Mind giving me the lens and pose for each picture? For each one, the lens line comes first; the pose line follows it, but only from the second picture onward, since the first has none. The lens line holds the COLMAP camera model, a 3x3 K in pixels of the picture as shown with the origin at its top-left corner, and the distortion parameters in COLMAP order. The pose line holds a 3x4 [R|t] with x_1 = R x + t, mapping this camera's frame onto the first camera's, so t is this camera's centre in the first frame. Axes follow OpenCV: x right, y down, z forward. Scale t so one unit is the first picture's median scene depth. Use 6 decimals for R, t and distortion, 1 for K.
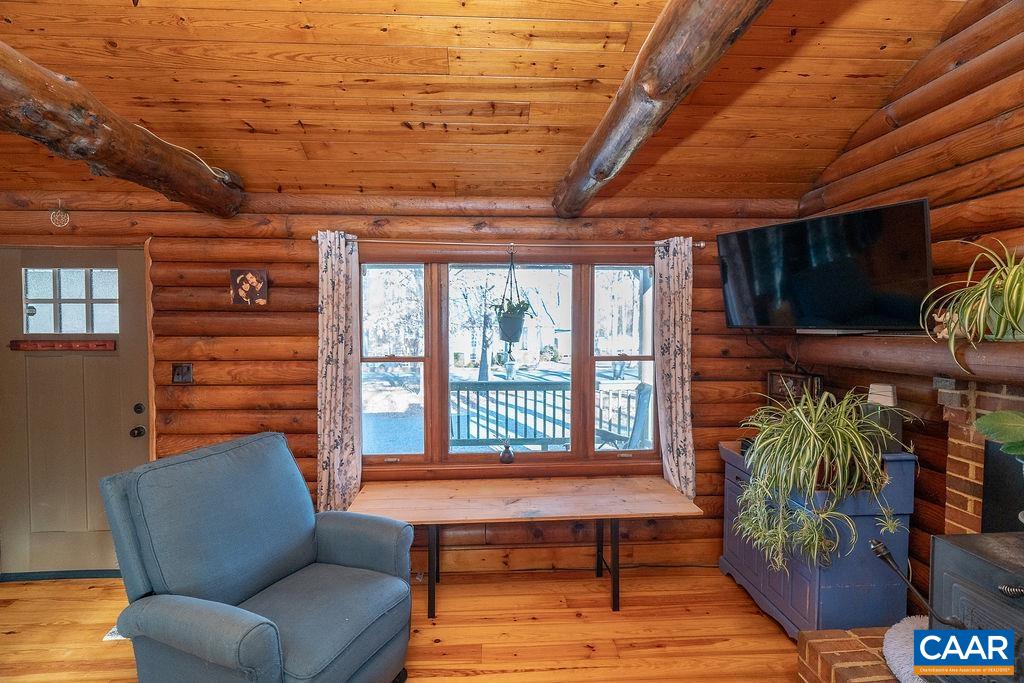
lens RADIAL K [[458.1, 0, 515.5], [0, 458.1, 335.9], [0, 0, 1]] dist [-0.007294, 0.002018]
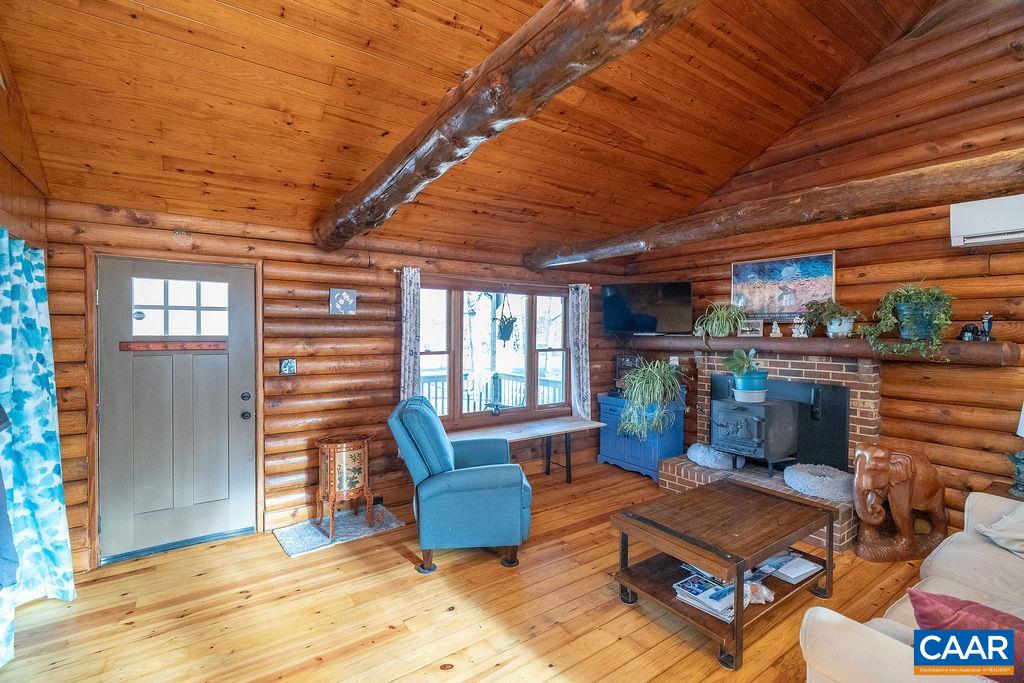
lens RADIAL K [[458.1, 0, 510.5], [0, 458.1, 338.4], [0, 0, 1]] dist [-0.007294, 0.002018]
pose [[0.856107, -0.003775, 0.516784, -0.860538], [0.010857, 0.999884, -0.010683, 0.023282], [-0.516684, 0.014757, 0.856049, -0.437566]]
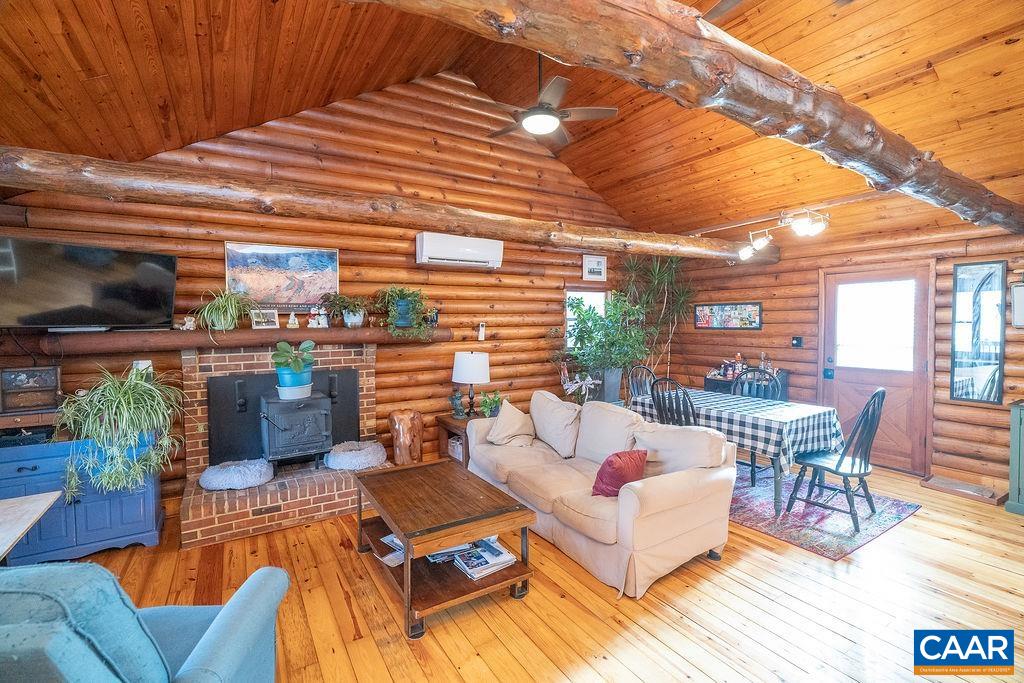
lens RADIAL K [[458.1, 0, 513.5], [0, 458.1, 336.4], [0, 0, 1]] dist [-0.007294, 0.002018]
pose [[-0.476181, -0.022623, 0.879056, -0.952792], [0.038094, 0.998200, 0.046325, -0.002235], [-0.878522, 0.055546, -0.474462, 0.474968]]
